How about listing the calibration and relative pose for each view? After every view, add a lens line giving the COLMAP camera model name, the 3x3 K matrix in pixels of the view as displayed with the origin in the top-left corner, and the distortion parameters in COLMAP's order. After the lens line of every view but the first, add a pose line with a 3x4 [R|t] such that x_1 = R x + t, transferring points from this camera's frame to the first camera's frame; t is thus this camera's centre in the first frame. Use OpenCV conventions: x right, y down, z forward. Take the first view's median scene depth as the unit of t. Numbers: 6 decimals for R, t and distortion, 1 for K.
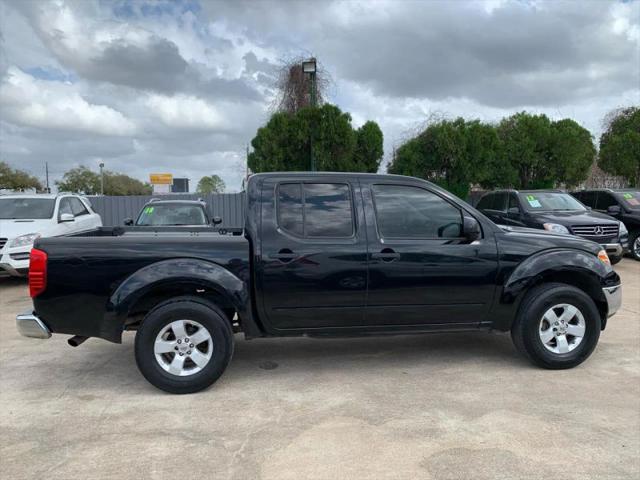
lens RADIAL K [[481.9, 0, 323.0], [0, 481.9, 243.0], [0, 0, 1]] dist [0.002454, 0.008530]
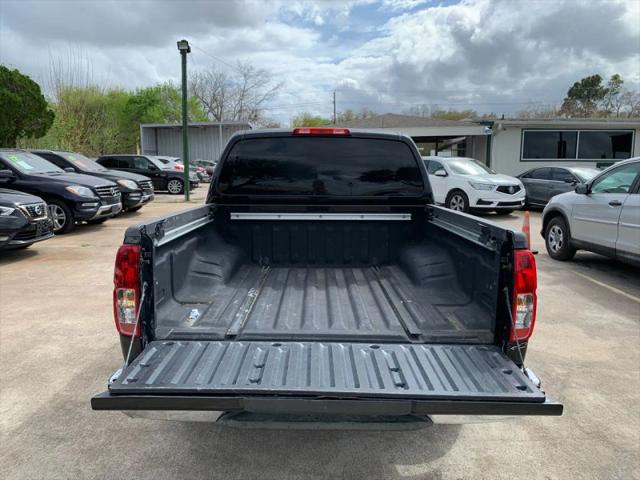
lens RADIAL K [[481.9, 0, 318.3], [0, 481.9, 237.8], [0, 0, 1]] dist [0.002454, 0.008530]
pose [[0.158526, -0.137590, 0.977721, -1.125668], [0.069960, 0.989319, 0.127879, -0.082837], [-0.984873, 0.048129, 0.166459, 1.099548]]
